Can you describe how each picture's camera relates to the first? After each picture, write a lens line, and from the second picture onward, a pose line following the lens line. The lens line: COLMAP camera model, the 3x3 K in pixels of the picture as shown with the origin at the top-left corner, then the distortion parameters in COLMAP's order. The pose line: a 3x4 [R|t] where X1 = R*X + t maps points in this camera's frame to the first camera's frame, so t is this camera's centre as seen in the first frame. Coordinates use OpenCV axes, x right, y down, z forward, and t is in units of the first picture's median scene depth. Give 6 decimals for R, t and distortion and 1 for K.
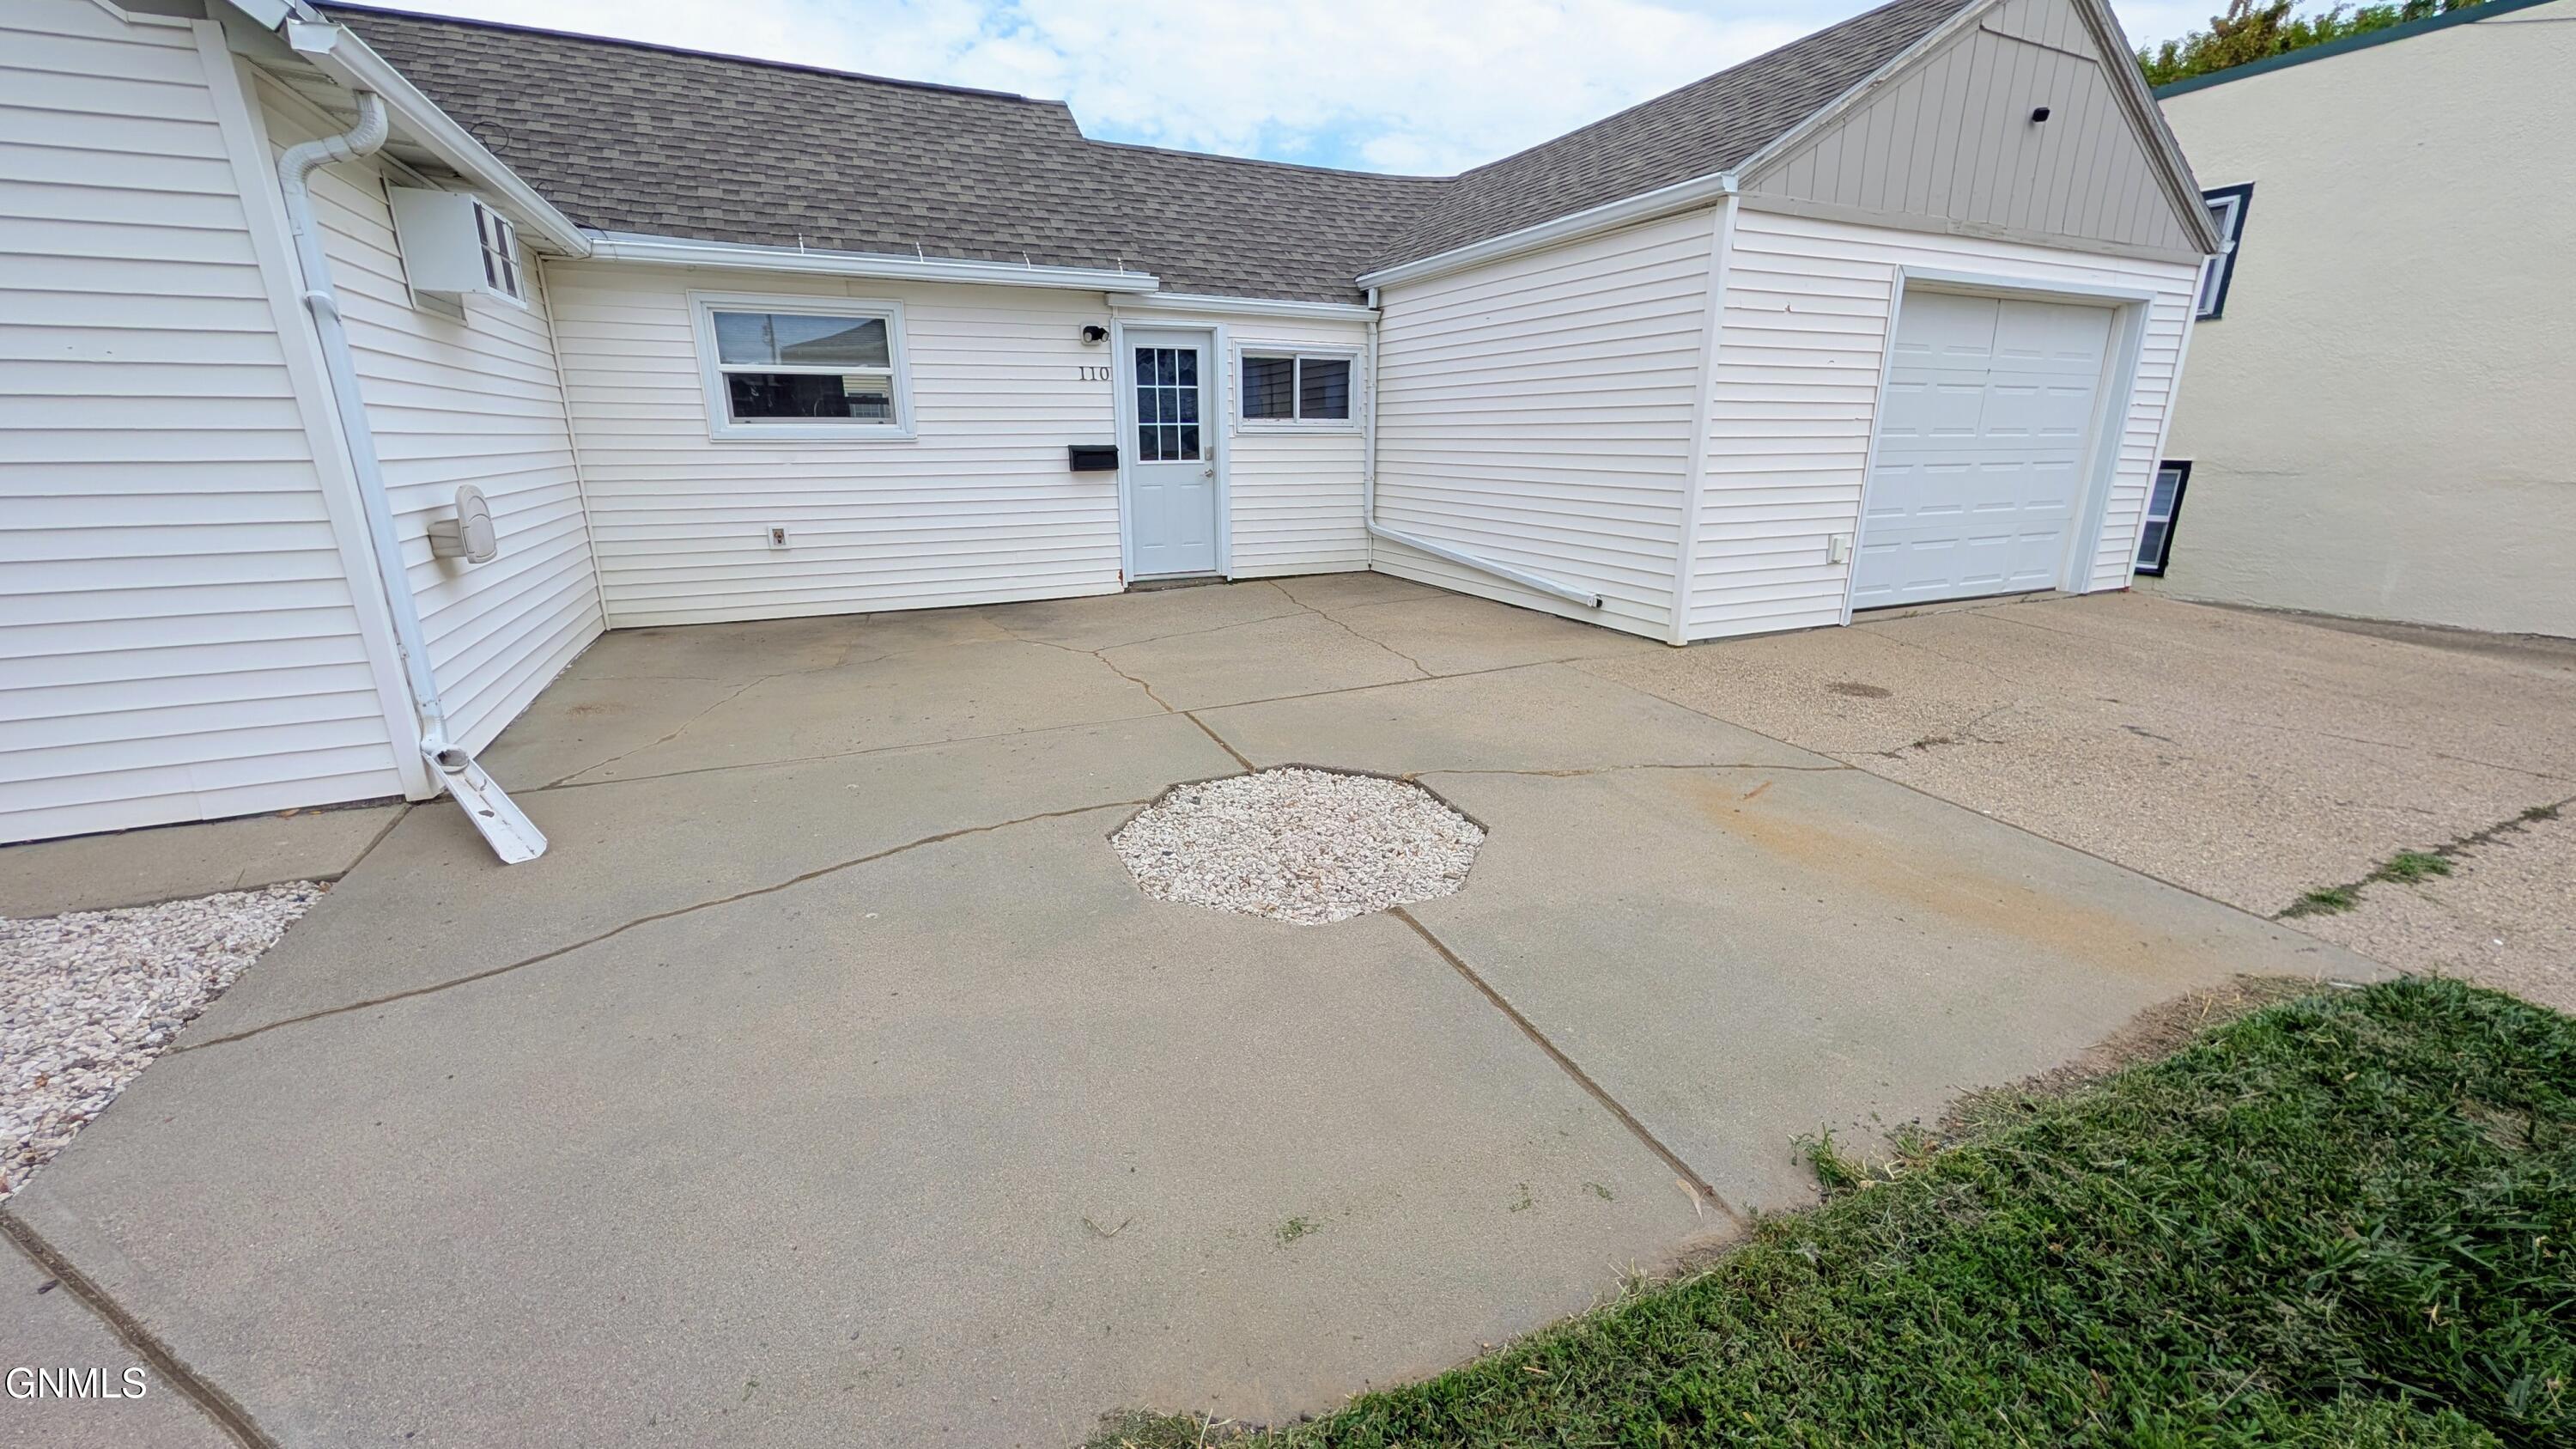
lens RADIAL K [[987.6, 0, 1284.8], [0, 987.6, 723.1], [0, 0, 1]] dist [0.000522, -0.000020]
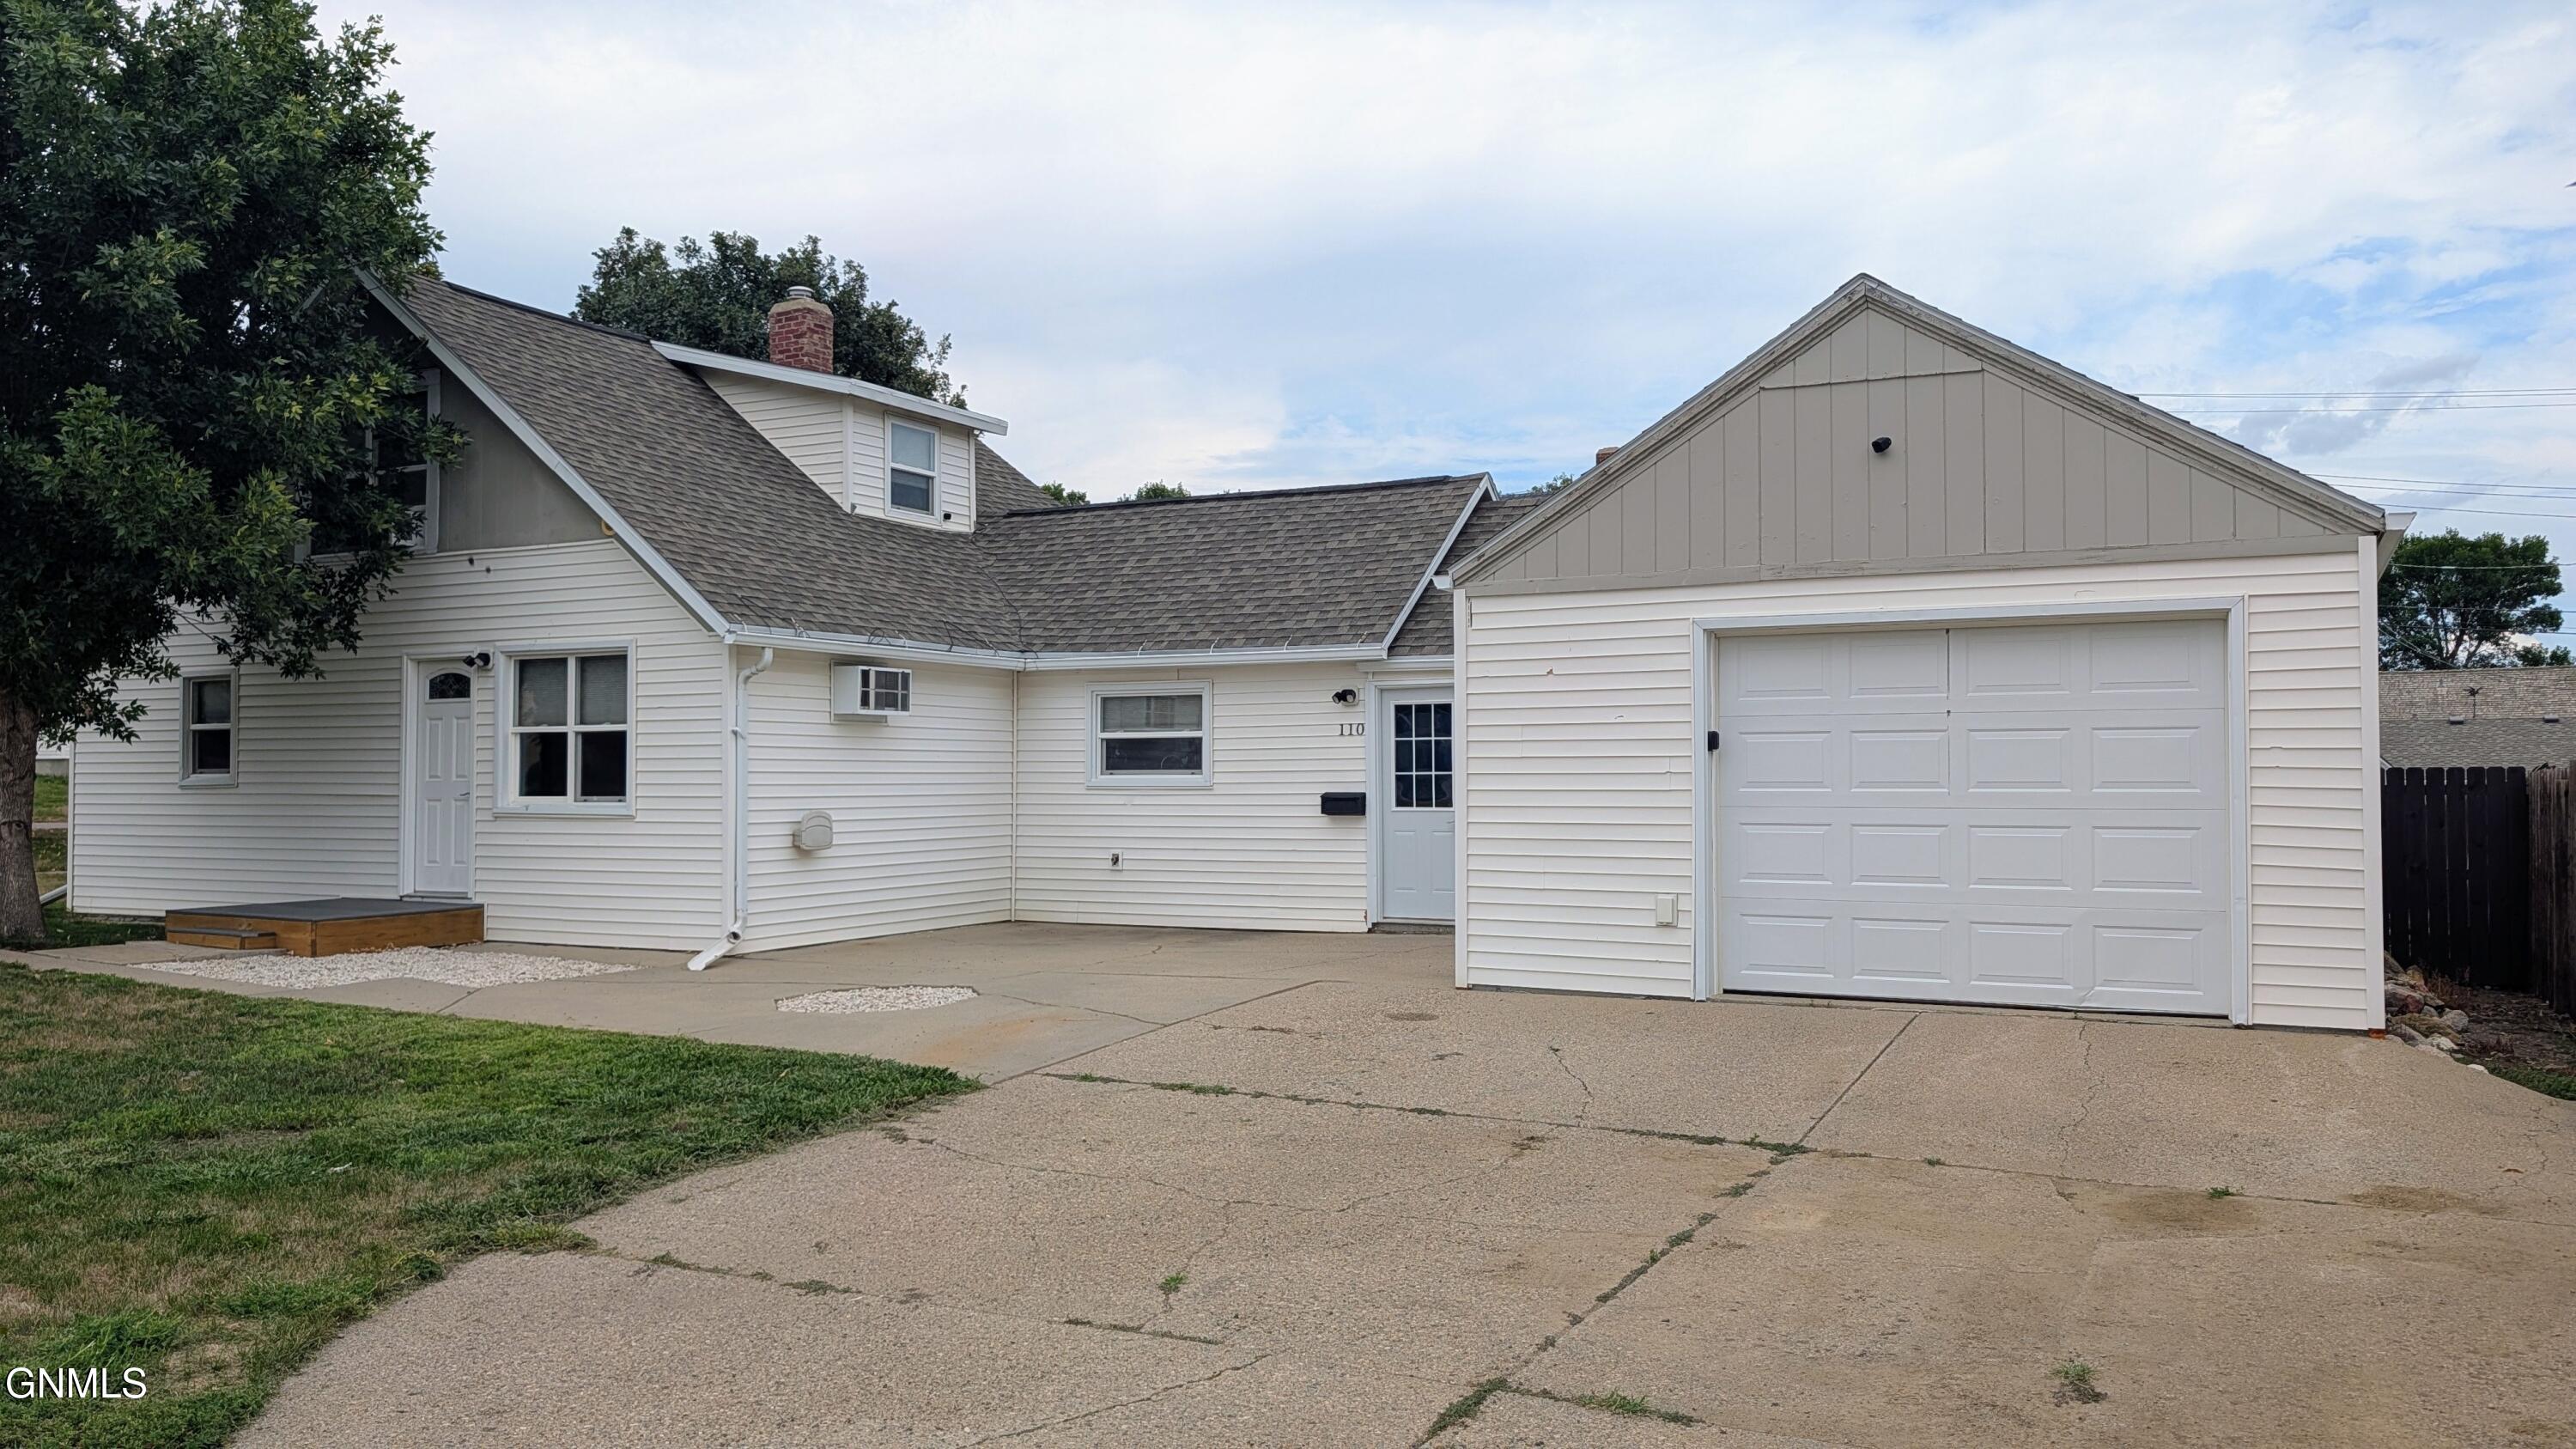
lens RADIAL K [[1854.8, 0, 1287.6], [0, 1854.8, 737.8], [0, 0, 1]] dist [0.047886, -0.069430]
pose [[0.614299, -0.015544, -0.788920, 1.514806], [-0.219312, 0.957050, -0.189626, 0.064551], [0.757983, 0.289507, 0.584506, -0.271980]]
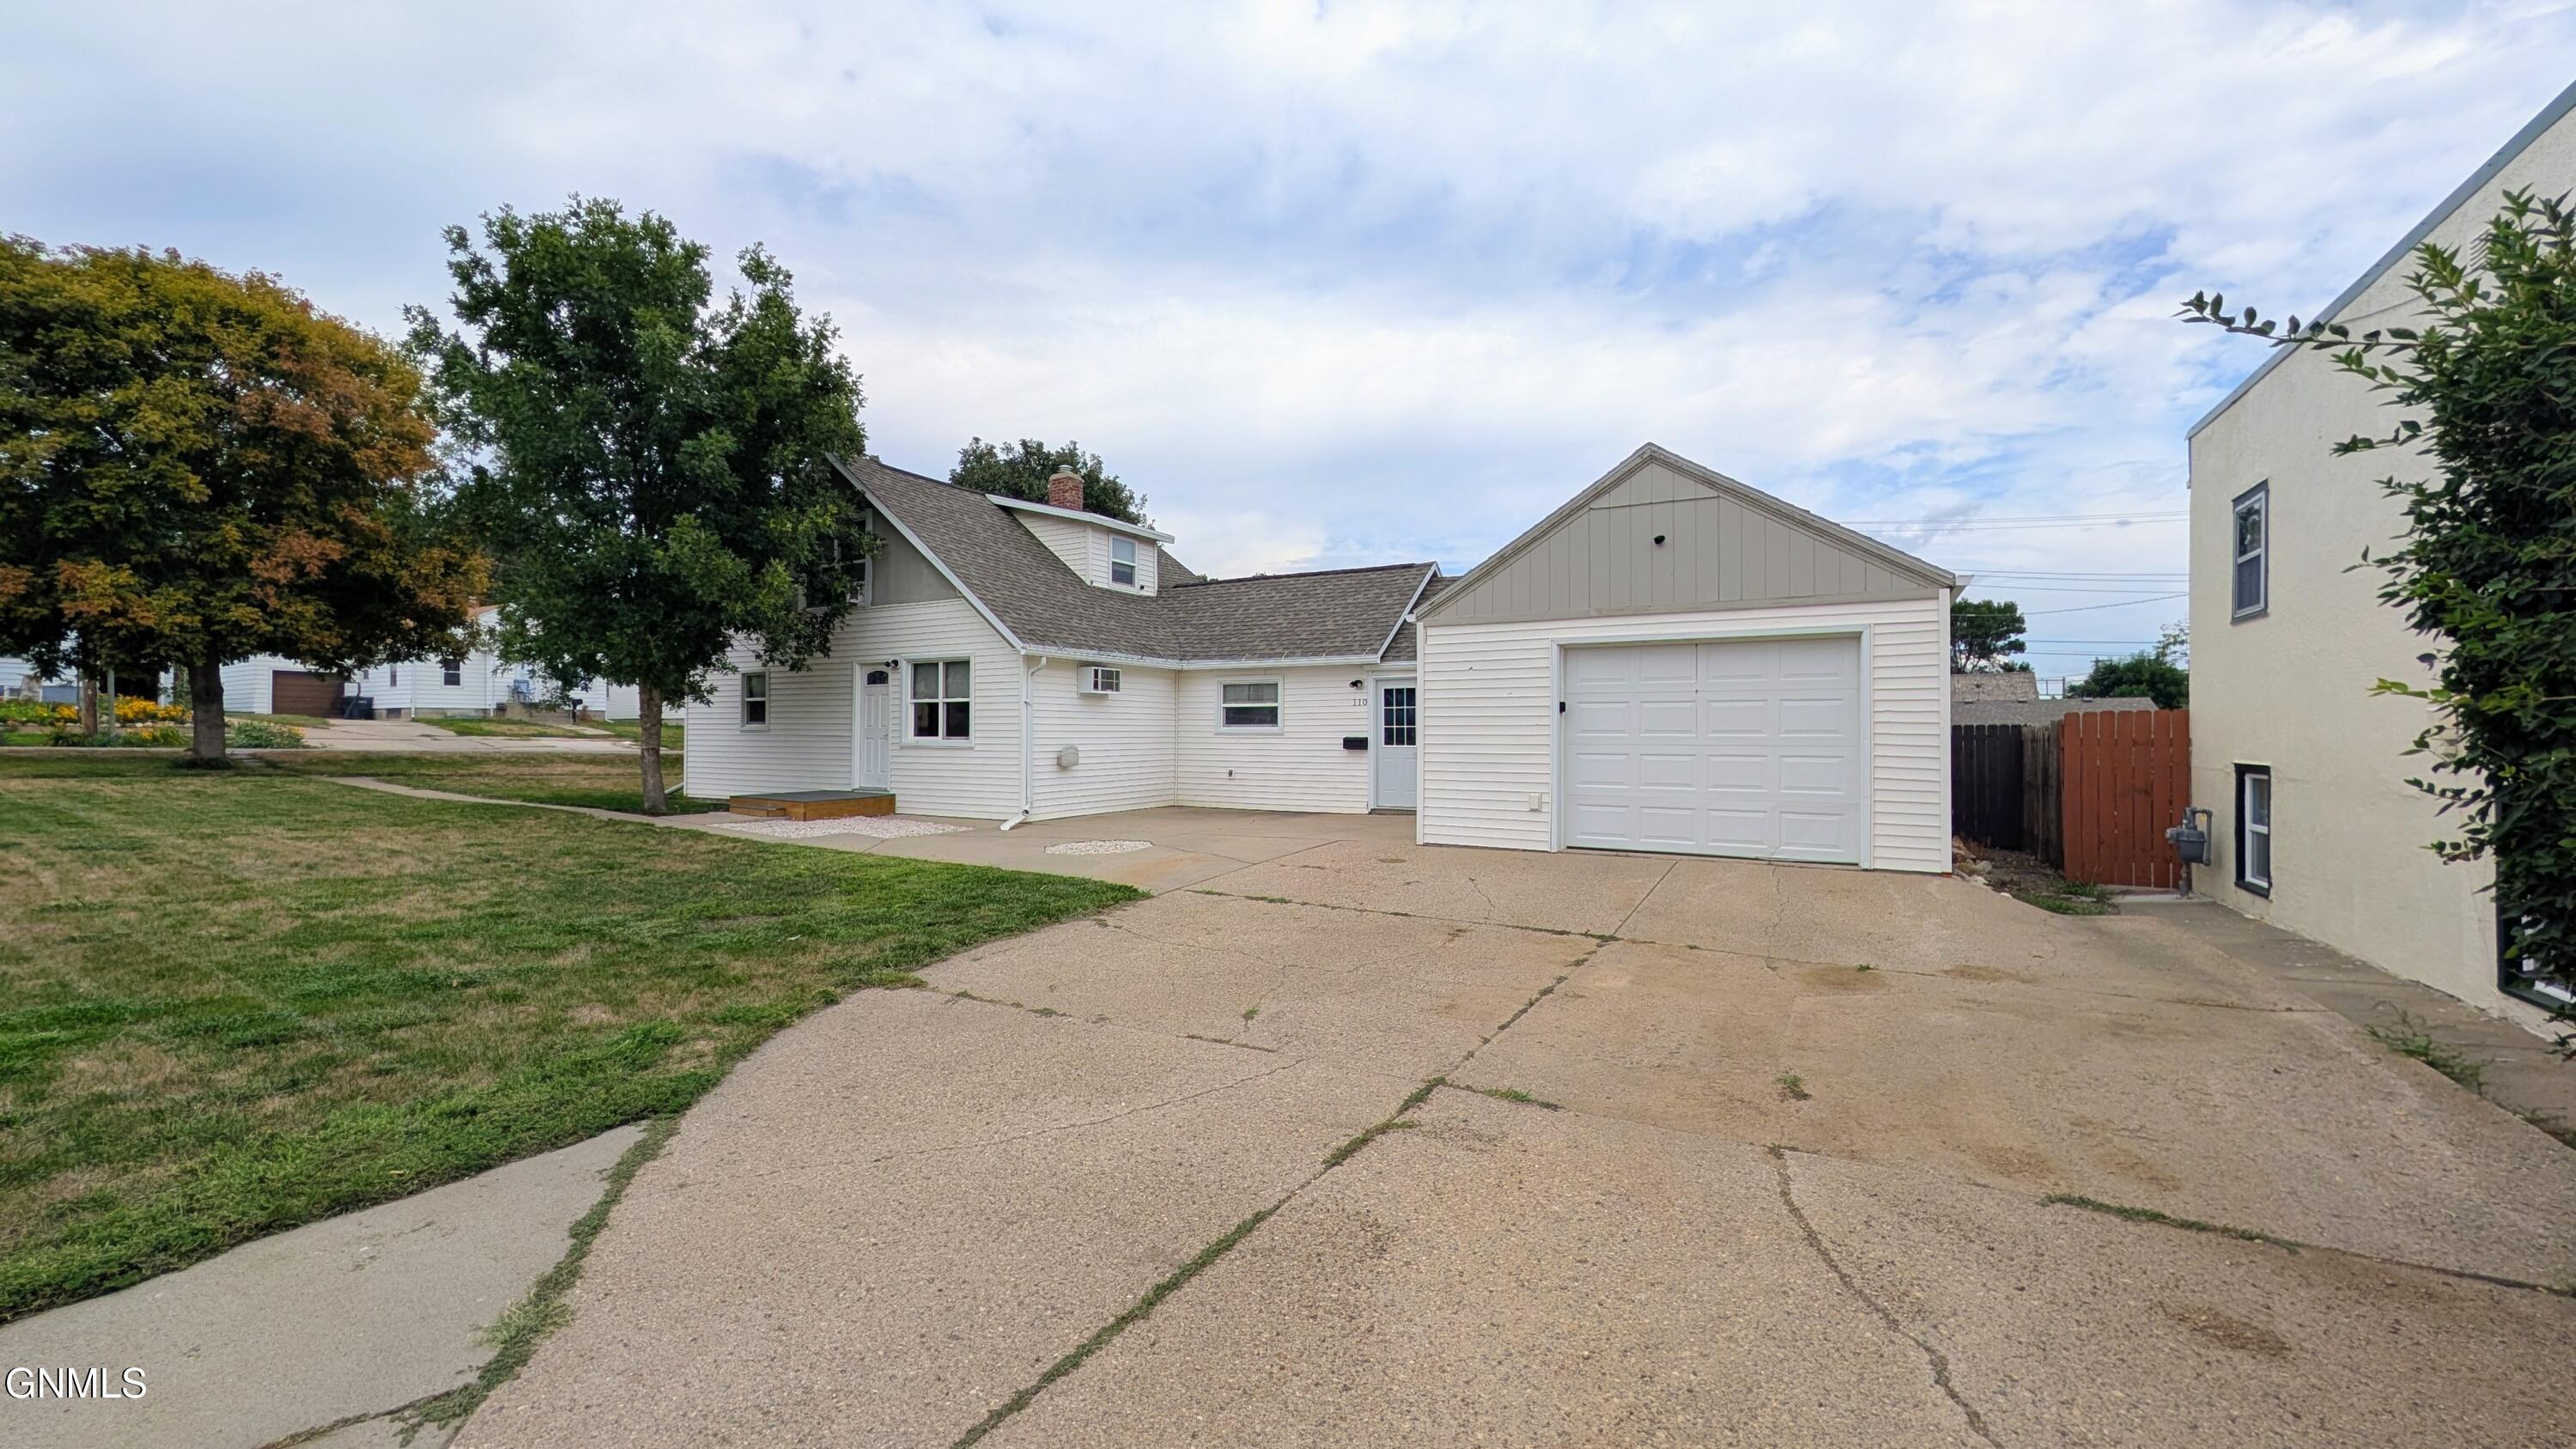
lens RADIAL K [[987.6, 0, 1284.8], [0, 987.6, 723.1], [0, 0, 1]] dist [0.000522, -0.000020]
pose [[0.579743, -0.002607, -0.814795, 1.471792], [-0.230525, 0.958613, -0.167090, 0.058860], [0.781509, 0.284700, 0.555148, -0.231434]]
